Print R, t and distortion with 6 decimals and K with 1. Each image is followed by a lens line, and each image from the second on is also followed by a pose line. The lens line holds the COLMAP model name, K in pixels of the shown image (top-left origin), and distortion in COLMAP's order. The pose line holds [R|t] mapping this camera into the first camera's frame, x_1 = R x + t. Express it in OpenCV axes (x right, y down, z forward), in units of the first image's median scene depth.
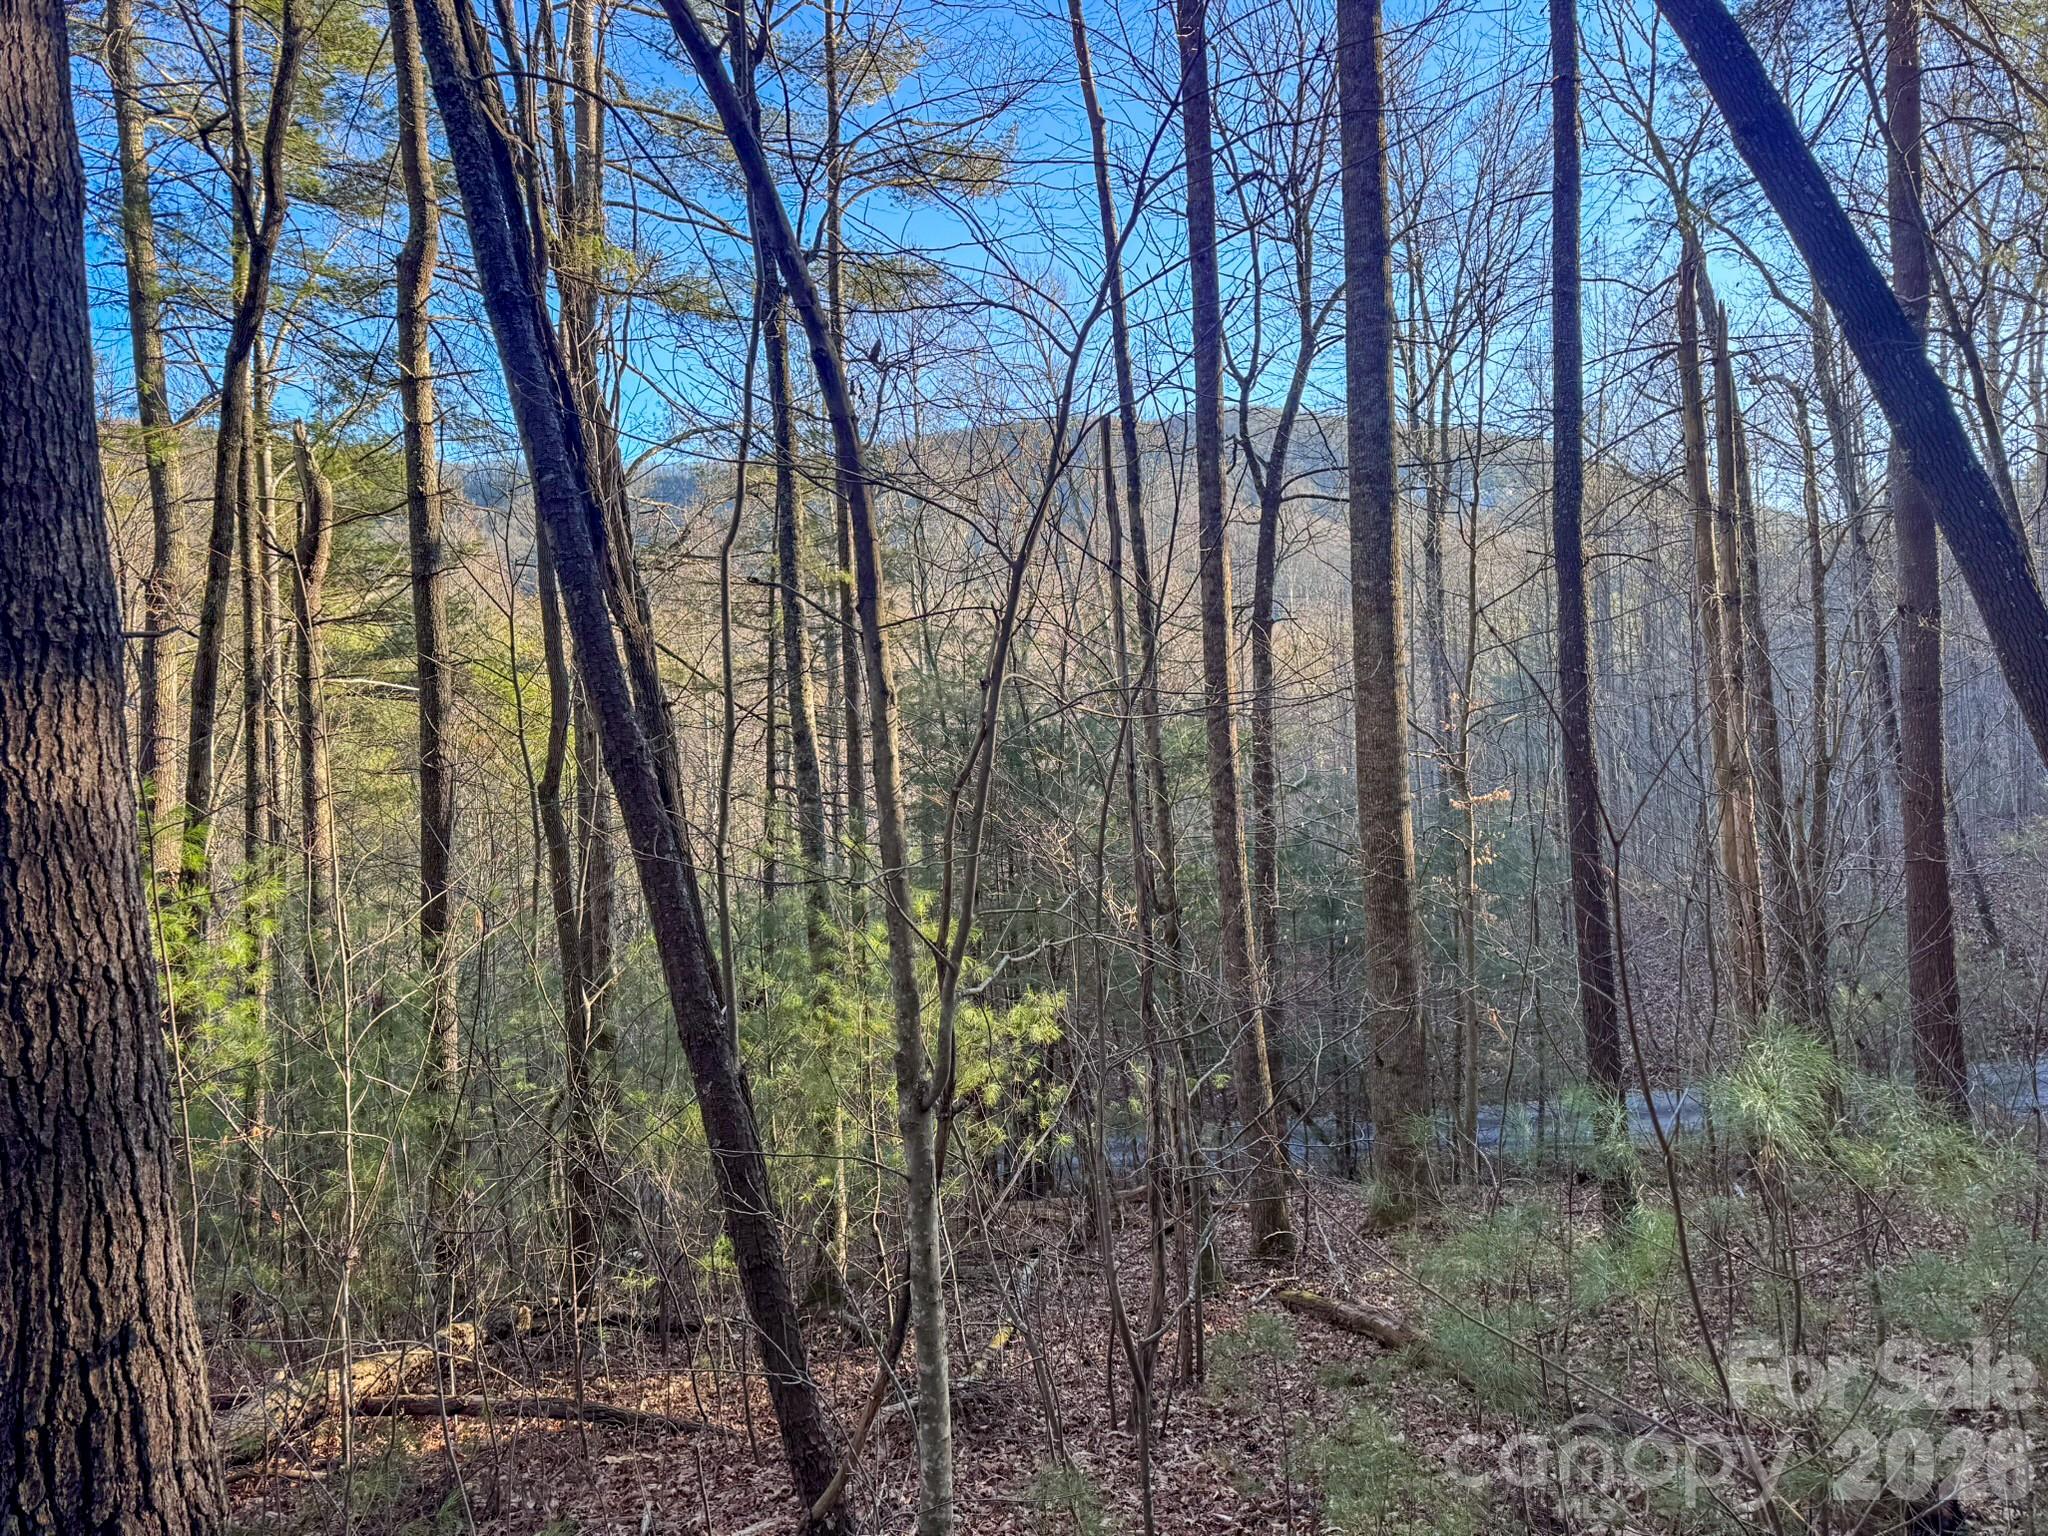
lens RADIAL K [[1444.0, 0, 1028.6], [0, 1444.0, 767.2], [0, 0, 1]] dist [0.046368, -0.045096]
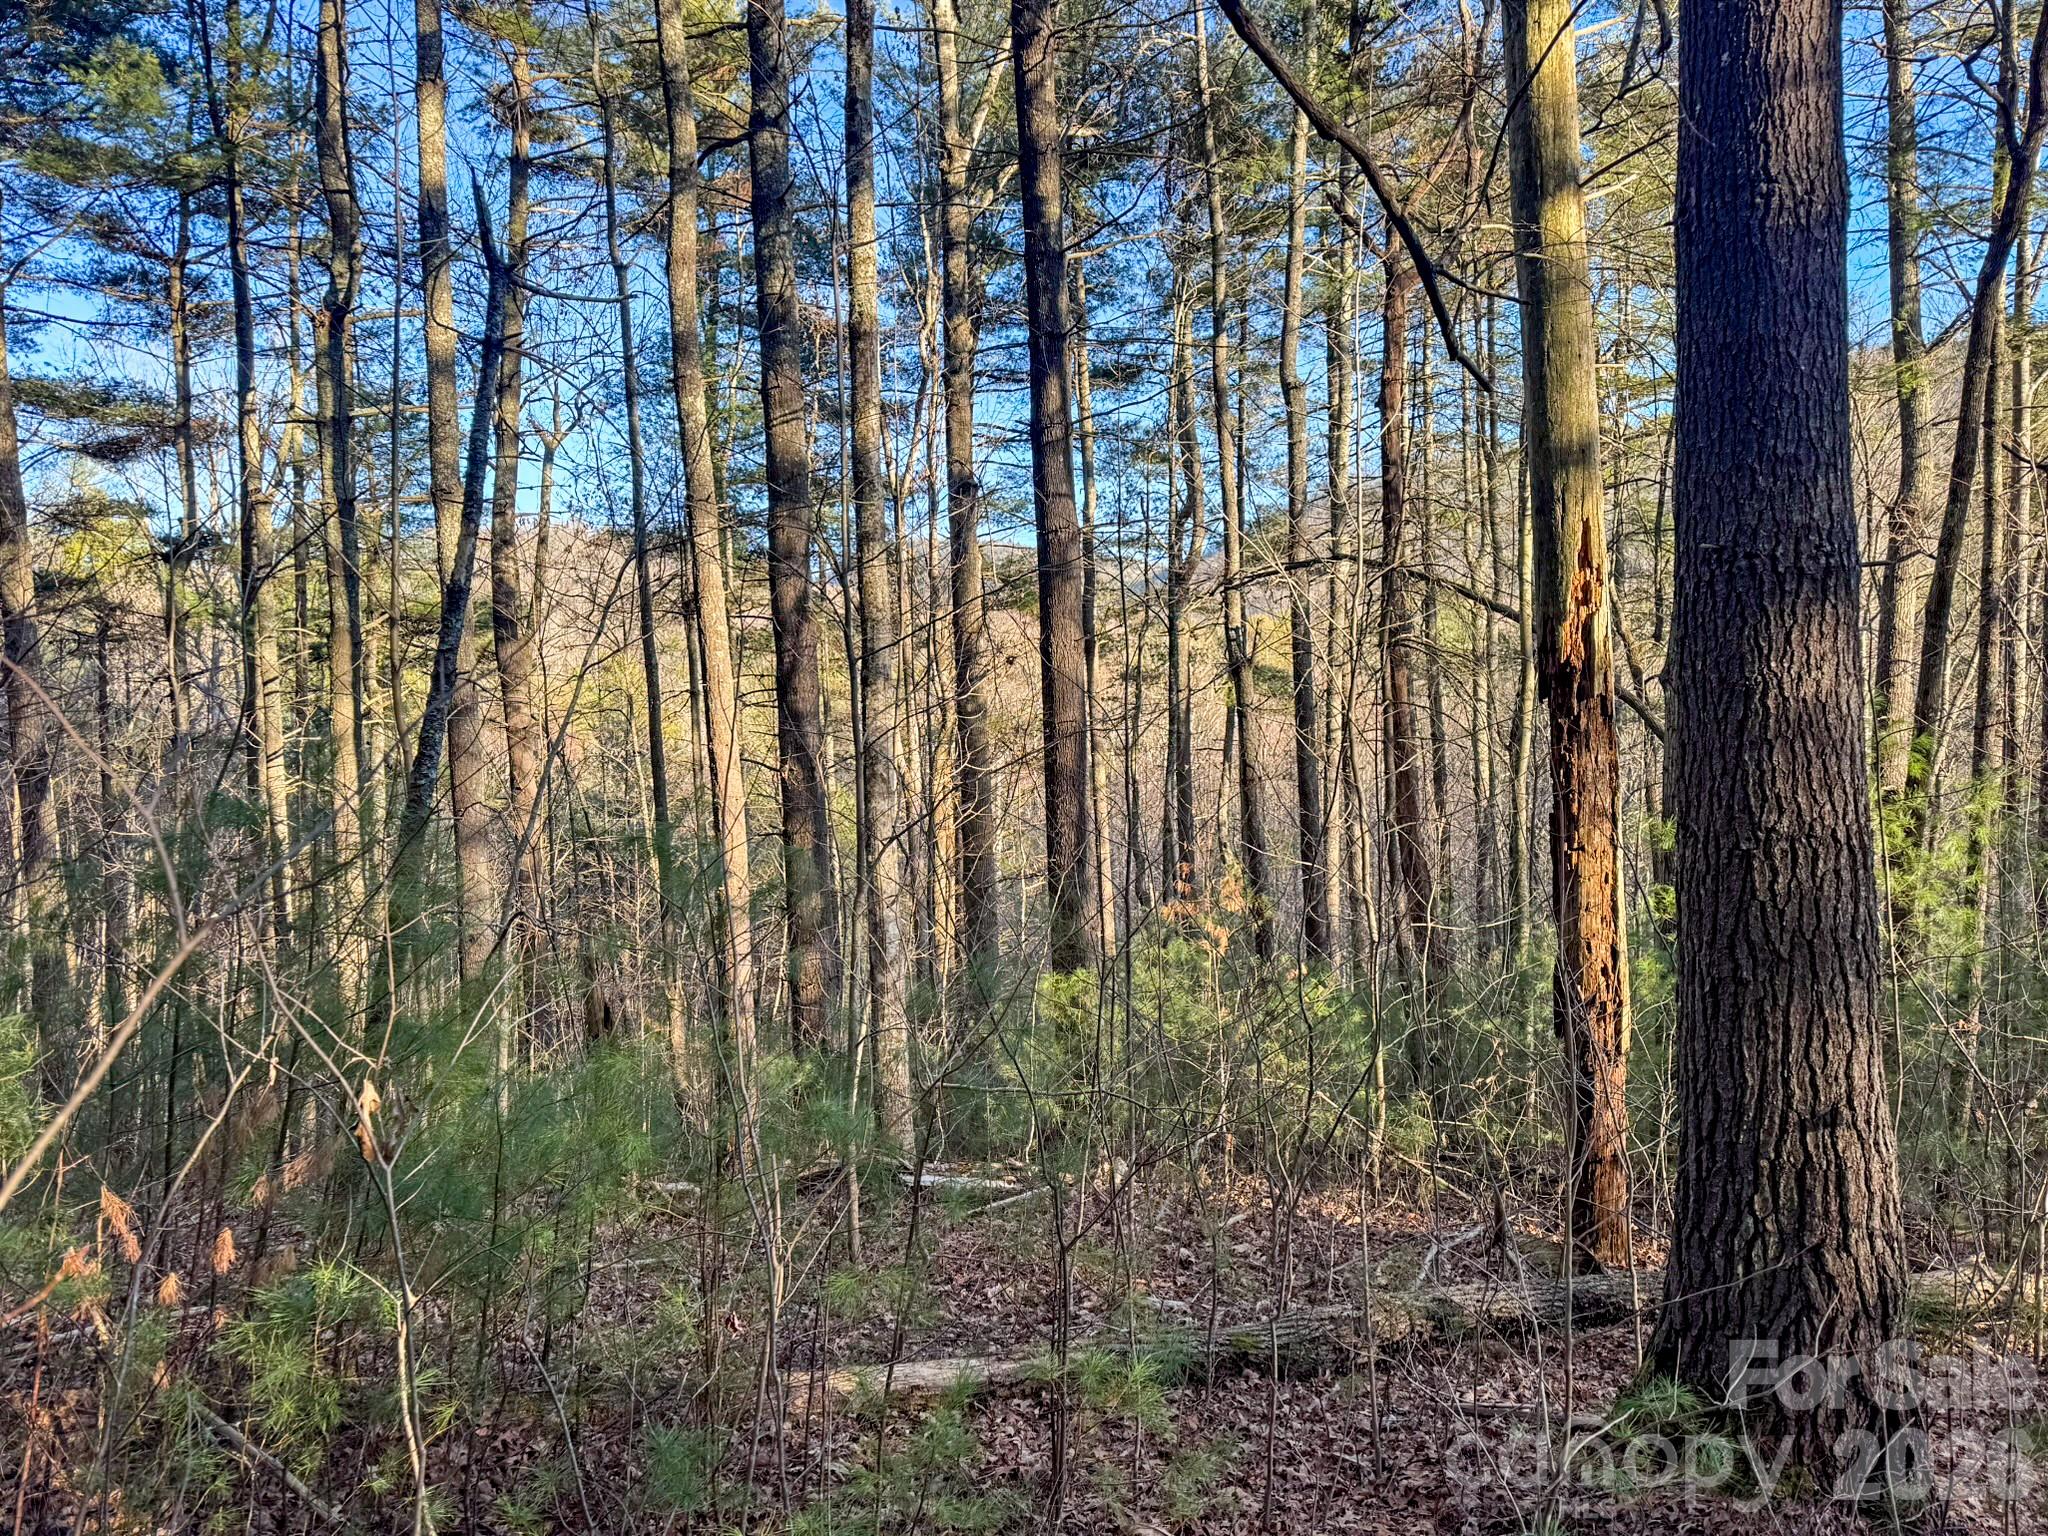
lens RADIAL K [[1444.0, 0, 1038.2], [0, 1444.0, 769.2], [0, 0, 1]] dist [0.046368, -0.045096]
pose [[0.482160, 0.061977, -0.873888, 0.138705], [-0.015881, 0.997949, 0.062013, 0.016568], [0.875939, -0.016021, 0.482156, -0.215196]]
